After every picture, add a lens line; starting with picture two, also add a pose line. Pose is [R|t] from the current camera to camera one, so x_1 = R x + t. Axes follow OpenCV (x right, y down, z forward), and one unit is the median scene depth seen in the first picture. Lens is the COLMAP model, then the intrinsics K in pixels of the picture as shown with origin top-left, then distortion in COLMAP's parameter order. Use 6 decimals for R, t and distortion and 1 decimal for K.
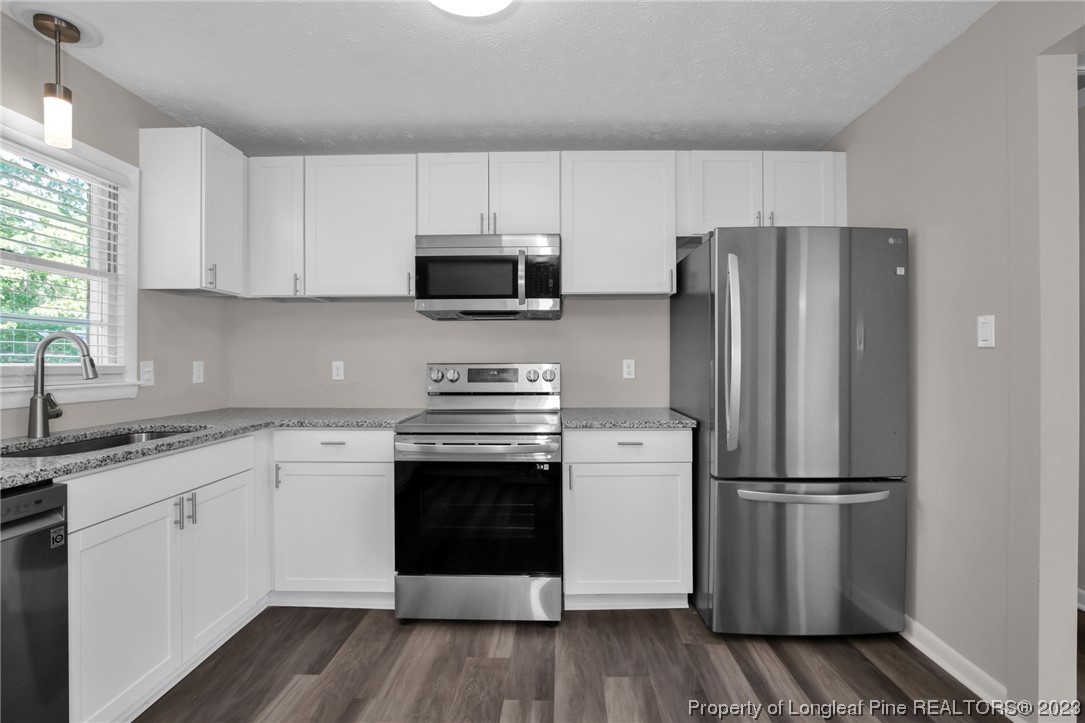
lens RADIAL K [[507.8, 0, 546.3], [0, 507.8, 365.1], [0, 0, 1]] dist [-0.032243, 0.004798]
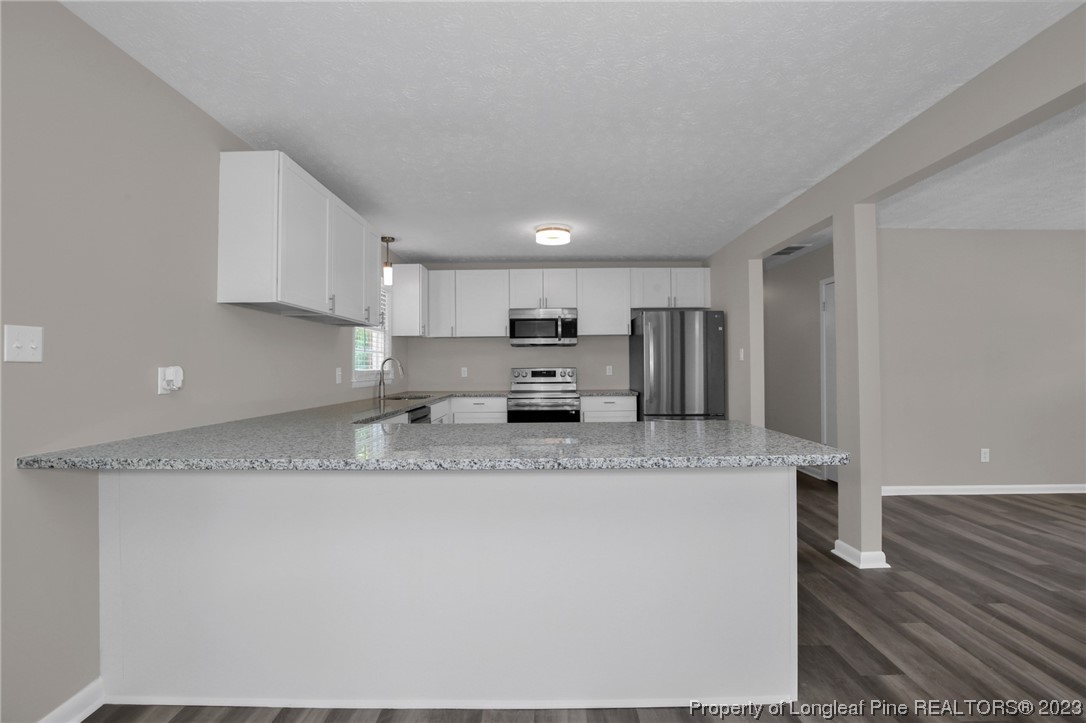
lens RADIAL K [[508.2, 0, 543.4], [0, 508.2, 364.3], [0, 0, 1]] dist [-0.032243, 0.004798]
pose [[0.999808, -0.006166, 0.018598, -0.170885], [0.006388, 0.999909, -0.011866, 0.007041], [-0.018523, 0.011983, 0.999757, -1.262115]]
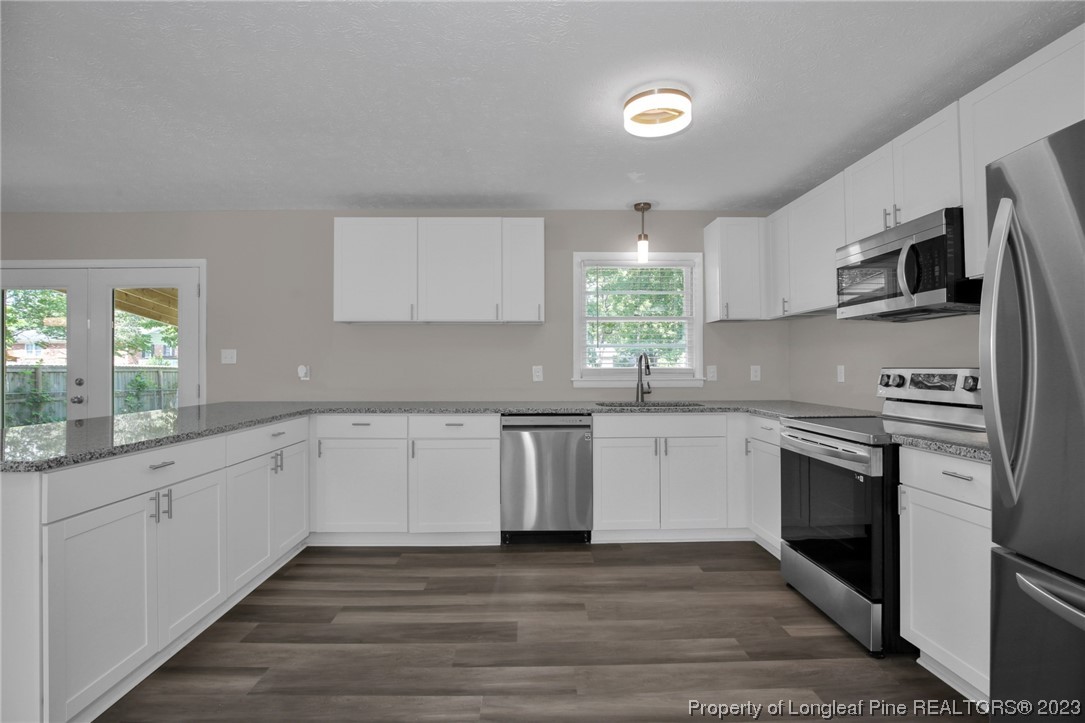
lens RADIAL K [[507.8, 0, 522.8], [0, 507.8, 362.6], [0, 0, 1]] dist [-0.032243, 0.004798]
pose [[0.024117, -0.006503, -0.999688, 0.862145], [-0.004308, 0.999969, -0.006609, -0.004754], [0.999700, 0.004466, 0.024088, 0.328615]]
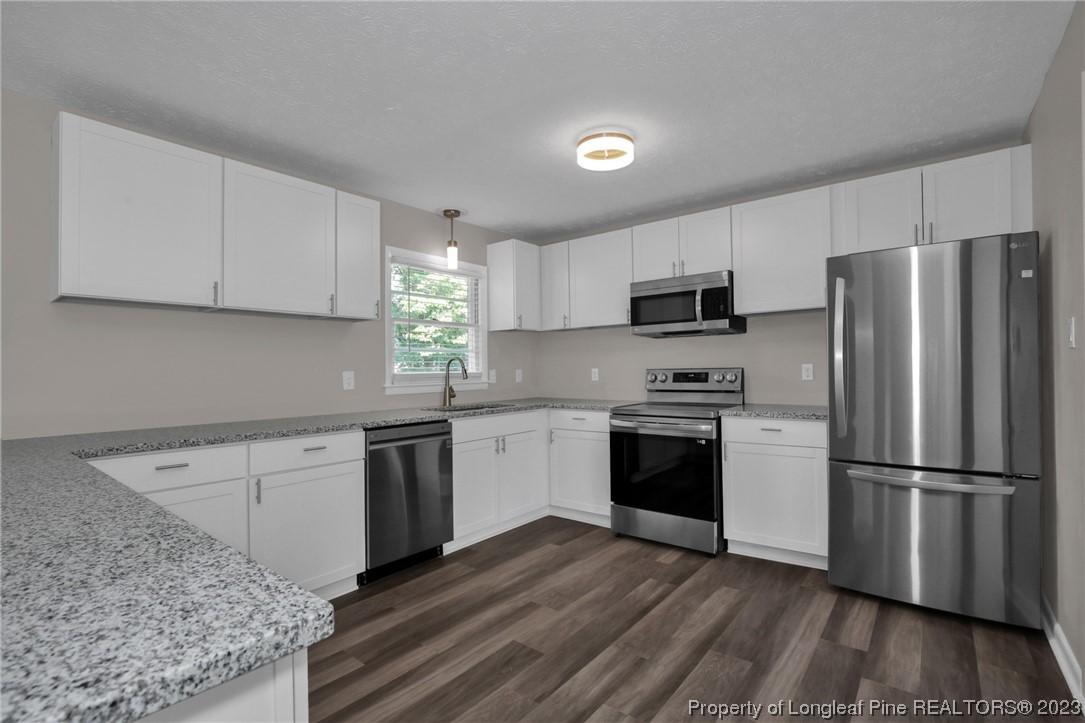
lens RADIAL K [[507.8, 0, 532.7], [0, 507.8, 367.5], [0, 0, 1]] dist [-0.032243, 0.004798]
pose [[0.784331, -0.013794, -0.620190, 0.474842], [0.010194, 0.999904, -0.009347, 0.002228], [0.620259, 0.001009, 0.784396, -0.376816]]
